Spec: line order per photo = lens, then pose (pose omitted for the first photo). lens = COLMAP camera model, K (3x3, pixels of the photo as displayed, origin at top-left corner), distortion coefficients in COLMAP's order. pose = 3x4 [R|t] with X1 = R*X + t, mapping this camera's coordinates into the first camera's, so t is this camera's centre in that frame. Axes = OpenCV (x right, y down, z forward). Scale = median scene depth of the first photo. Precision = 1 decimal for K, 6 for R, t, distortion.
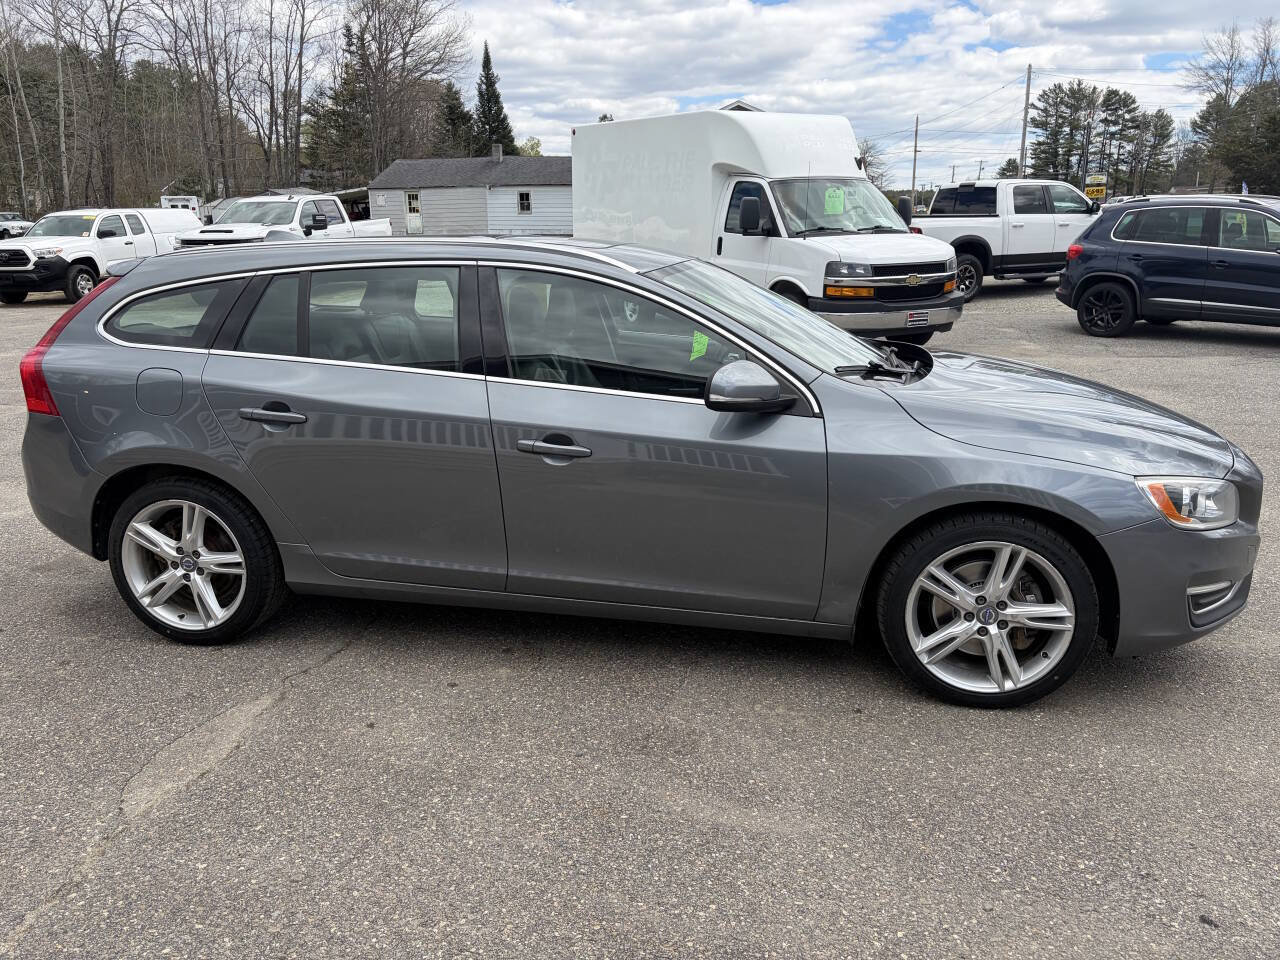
lens RADIAL K [[966.5, 0, 642.9], [0, 966.5, 470.1], [0, 0, 1]] dist [0.054602, -0.049422]
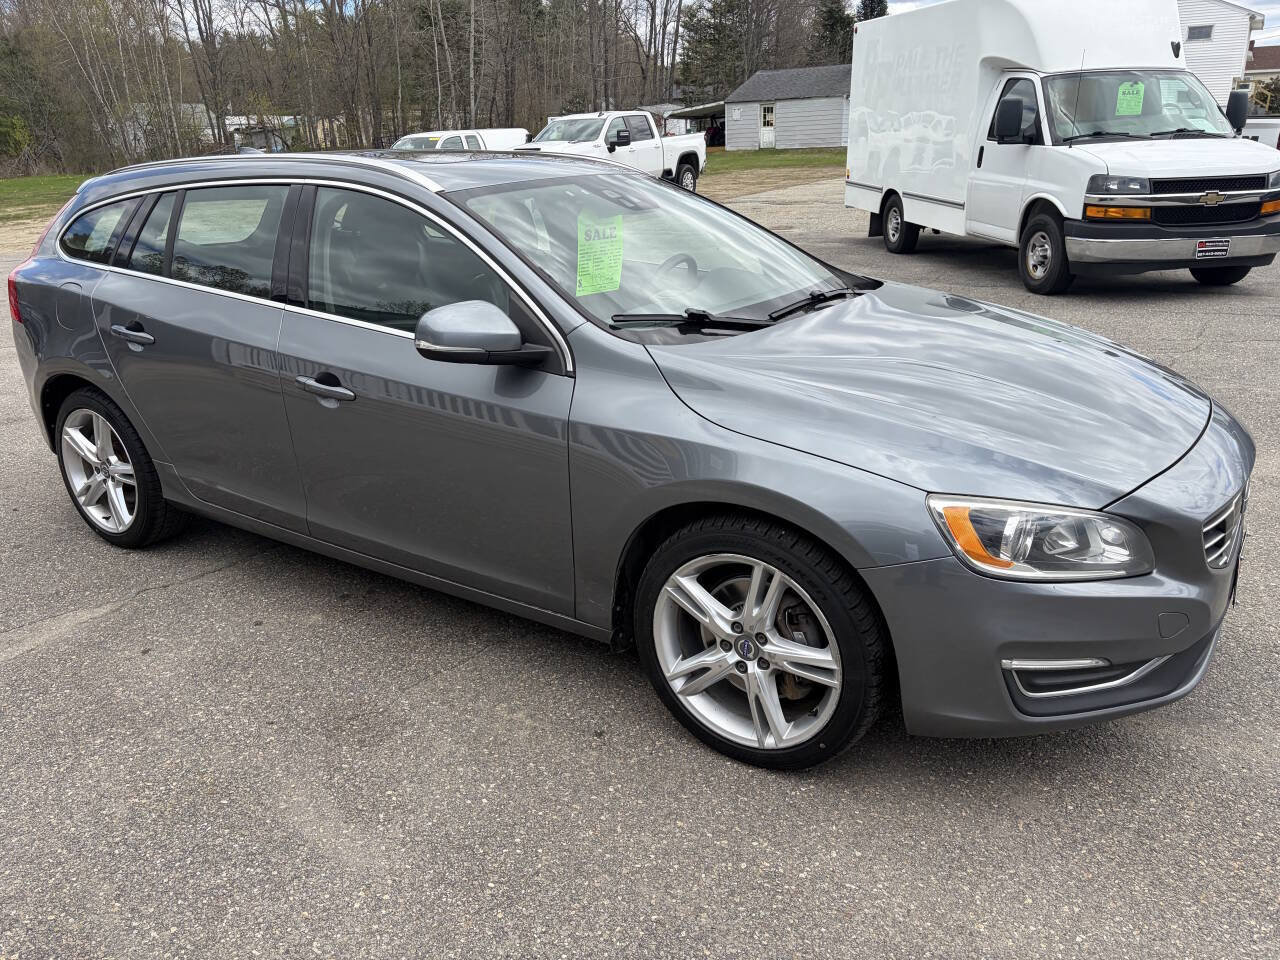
lens RADIAL K [[967.2, 0, 639.2], [0, 967.2, 462.6], [0, 0, 1]] dist [0.087804, -0.102148]
pose [[0.927595, 0.103466, -0.358974, 0.160008], [-0.076788, 0.993171, 0.087838, -0.017523], [0.365611, -0.053913, 0.929205, 0.077039]]
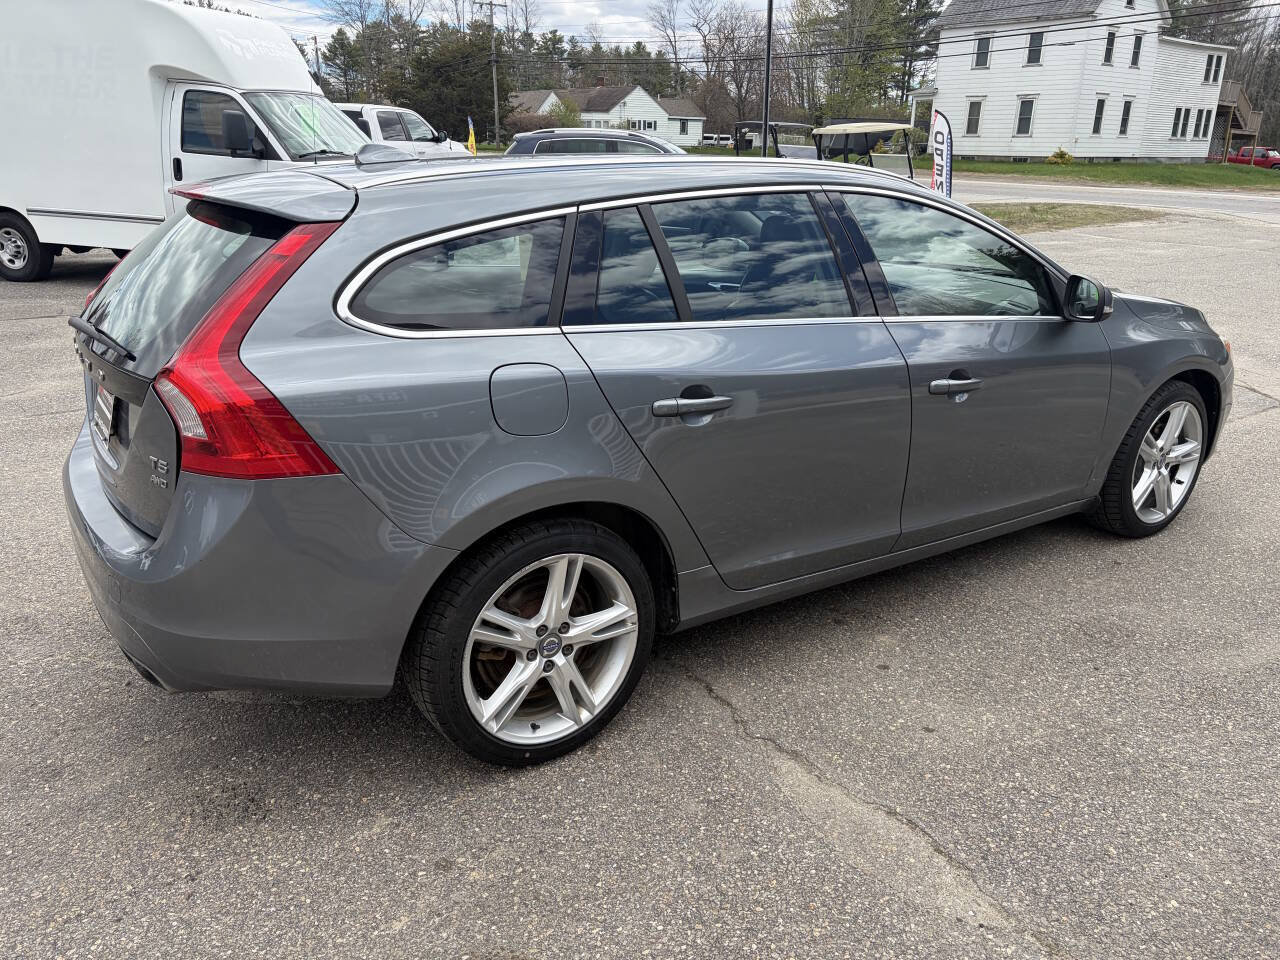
lens RADIAL K [[967.2, 0, 639.2], [0, 967.2, 462.6], [0, 0, 1]] dist [0.087804, -0.102148]
pose [[0.703503, -0.204665, 0.680585, -0.300494], [0.162700, 0.978584, 0.126099, -0.036472], [-0.691818, 0.022020, 0.721736, 0.162950]]
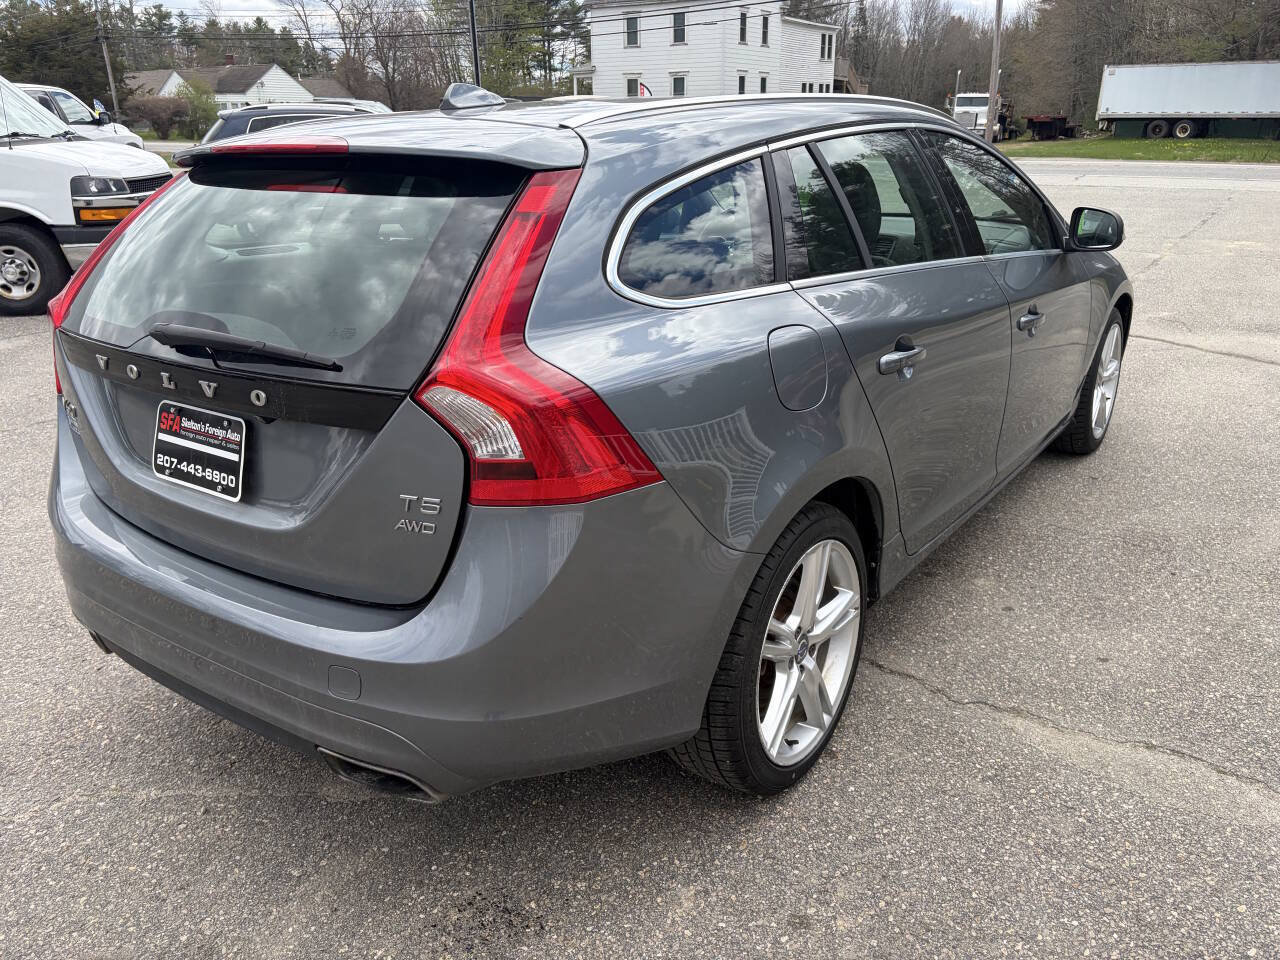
lens RADIAL K [[966.5, 0, 642.9], [0, 966.5, 470.1], [0, 0, 1]] dist [0.054602, -0.049422]
pose [[0.422757, -0.301714, 0.854544, -0.343694], [0.240776, 0.946457, 0.215049, -0.055413], [-0.873672, 0.114840, 0.472767, 0.277281]]
